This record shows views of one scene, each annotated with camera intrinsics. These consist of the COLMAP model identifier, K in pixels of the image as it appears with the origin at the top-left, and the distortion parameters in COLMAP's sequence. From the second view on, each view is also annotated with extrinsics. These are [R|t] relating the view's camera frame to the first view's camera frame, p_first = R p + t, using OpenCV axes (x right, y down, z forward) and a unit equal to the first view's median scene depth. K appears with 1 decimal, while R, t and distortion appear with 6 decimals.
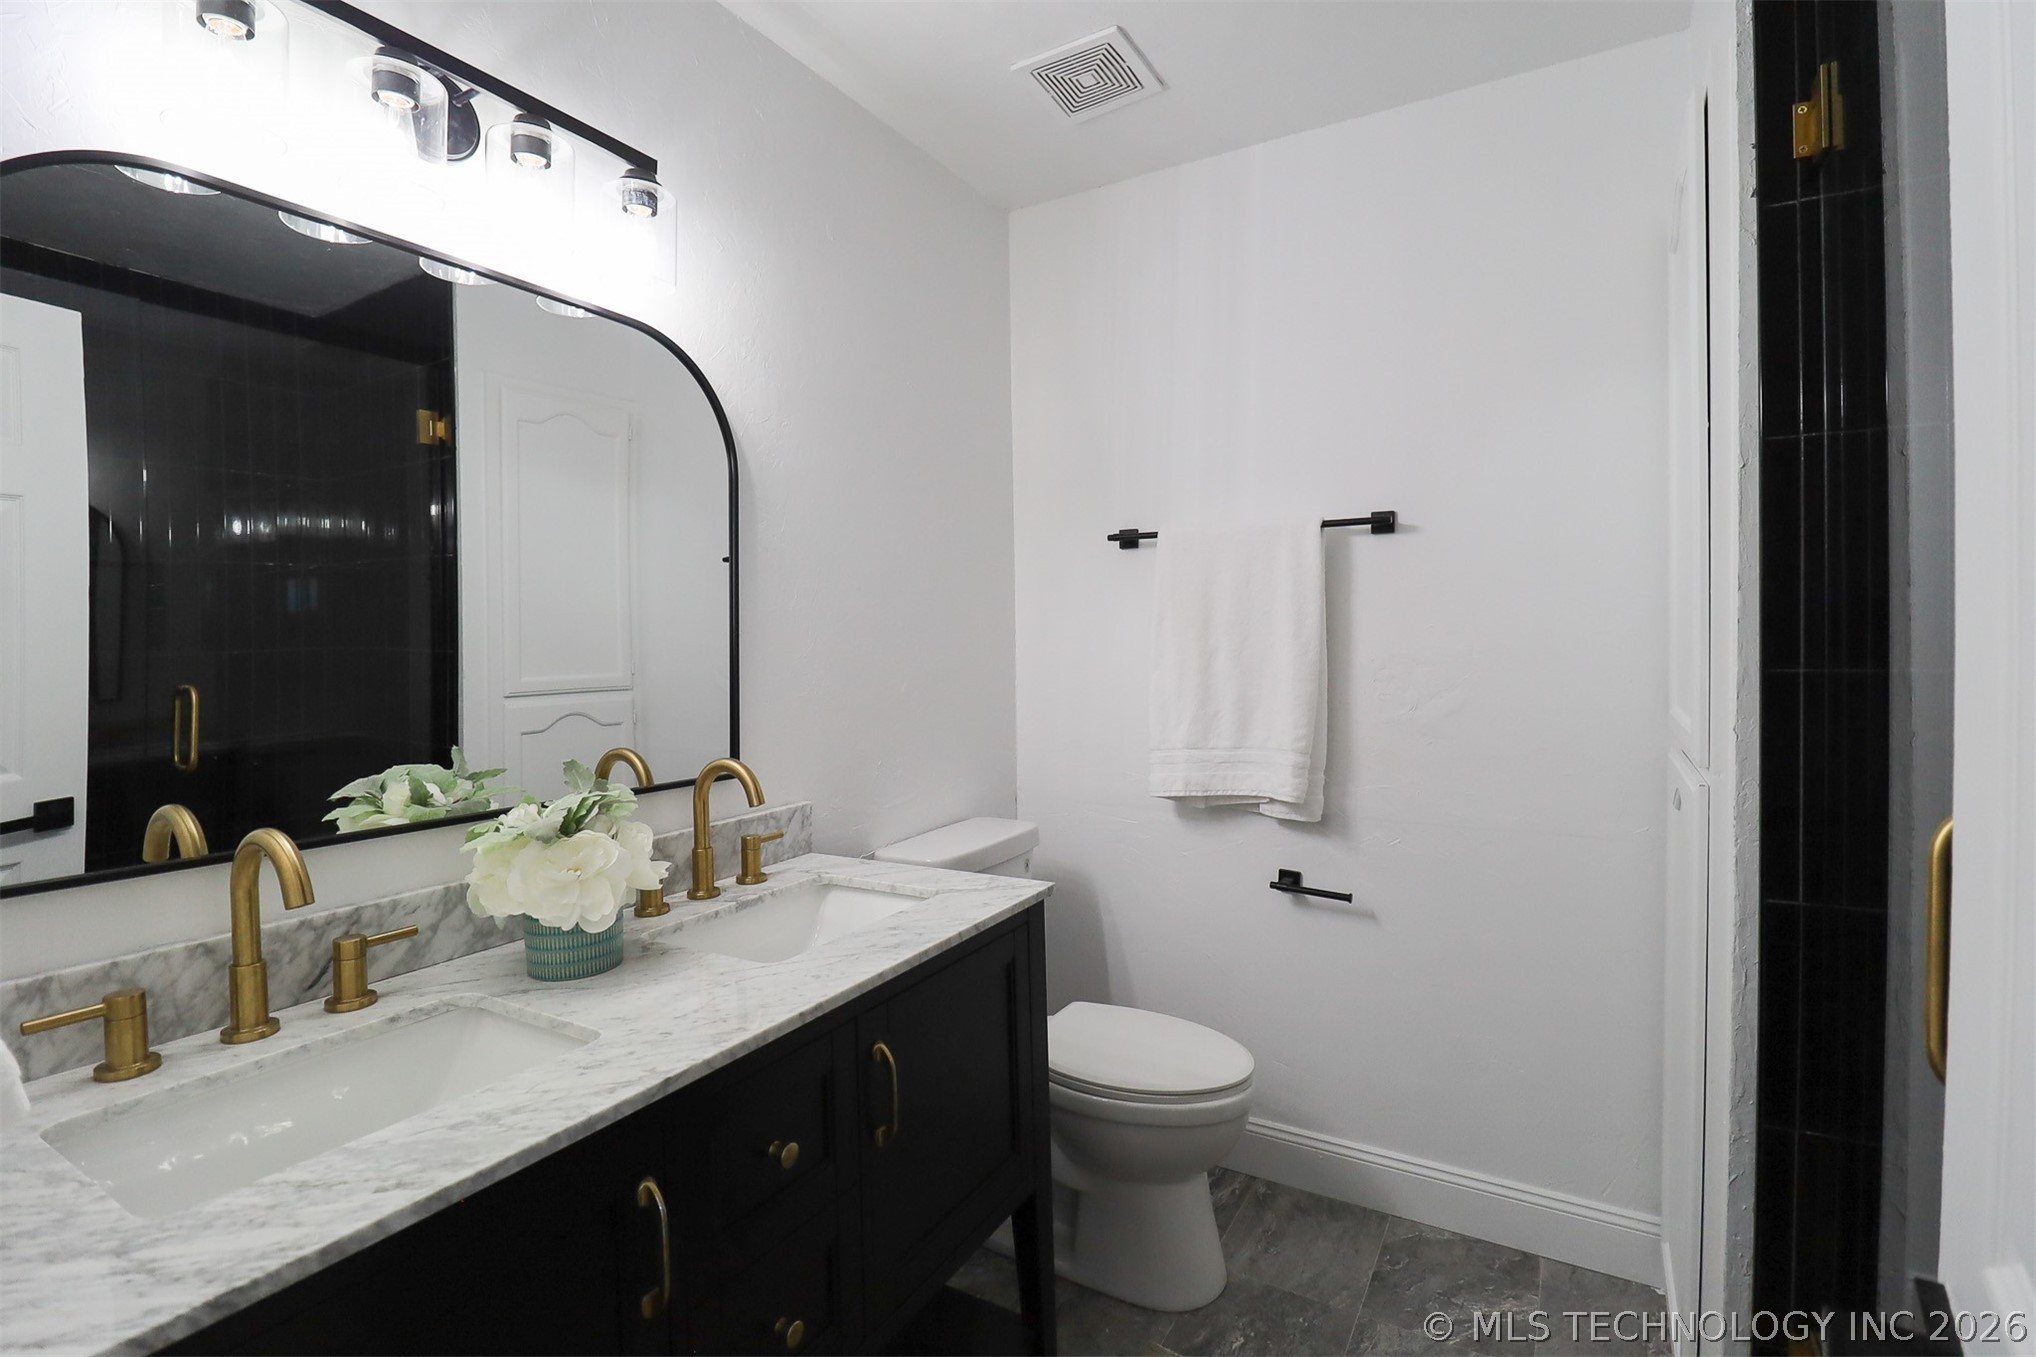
lens RADIAL K [[945.7, 0, 1025.9], [0, 945.7, 643.5], [0, 0, 1]] dist [-0.000177, -0.013688]
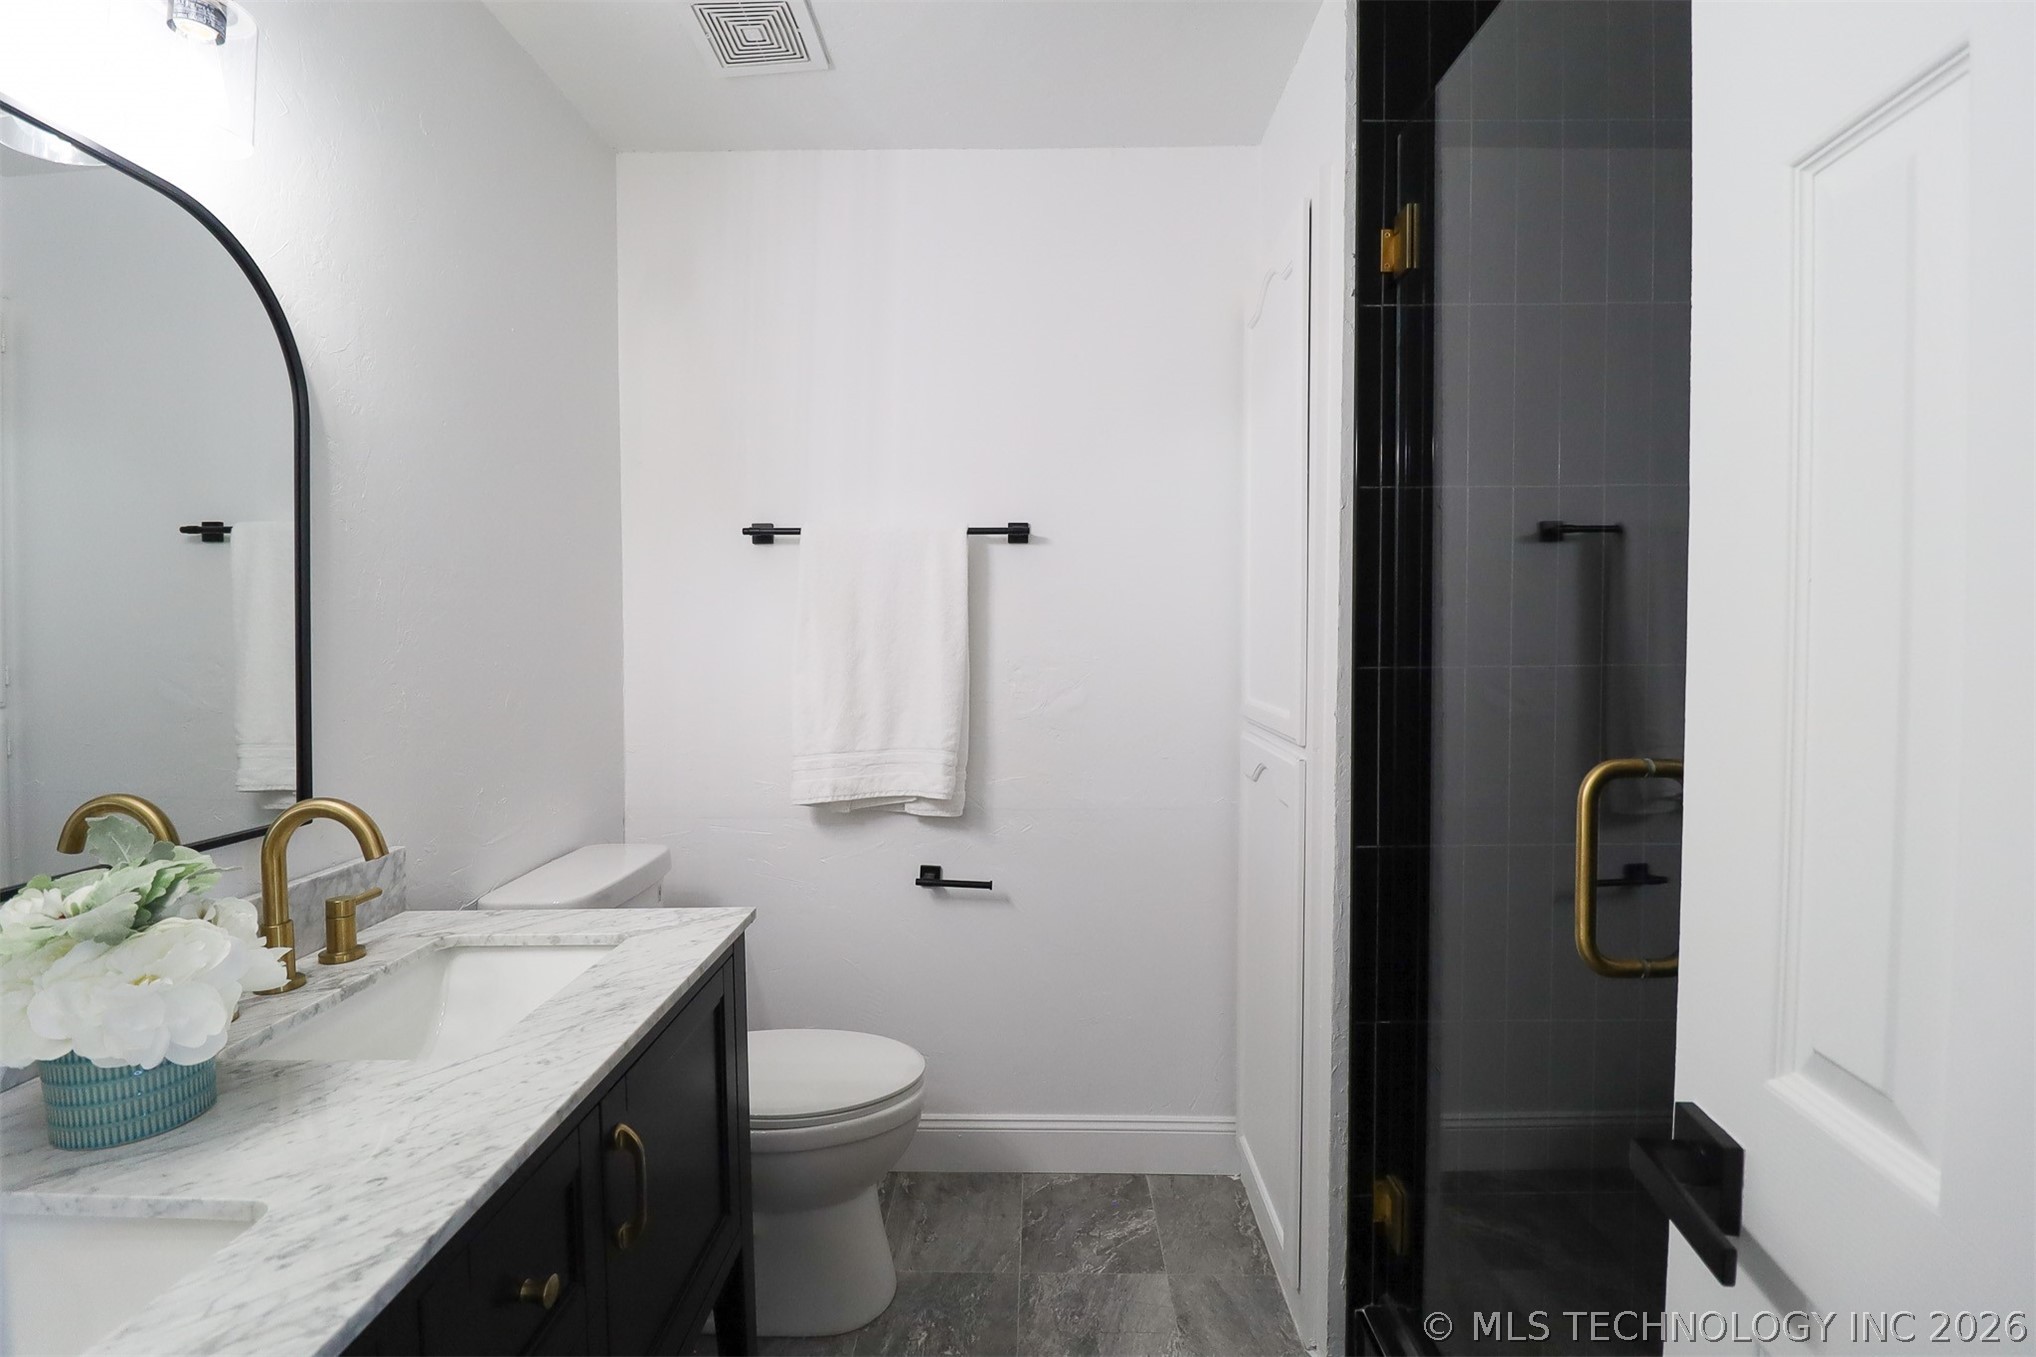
lens RADIAL K [[944.3, 0, 1016.6], [0, 944.3, 650.6], [0, 0, 1]] dist [0.000169, -0.012604]
pose [[0.870362, -0.000228, 0.492413, -0.182132], [-0.003453, 0.999972, 0.006566, -0.001524], [-0.492401, -0.007415, 0.870337, 0.076546]]
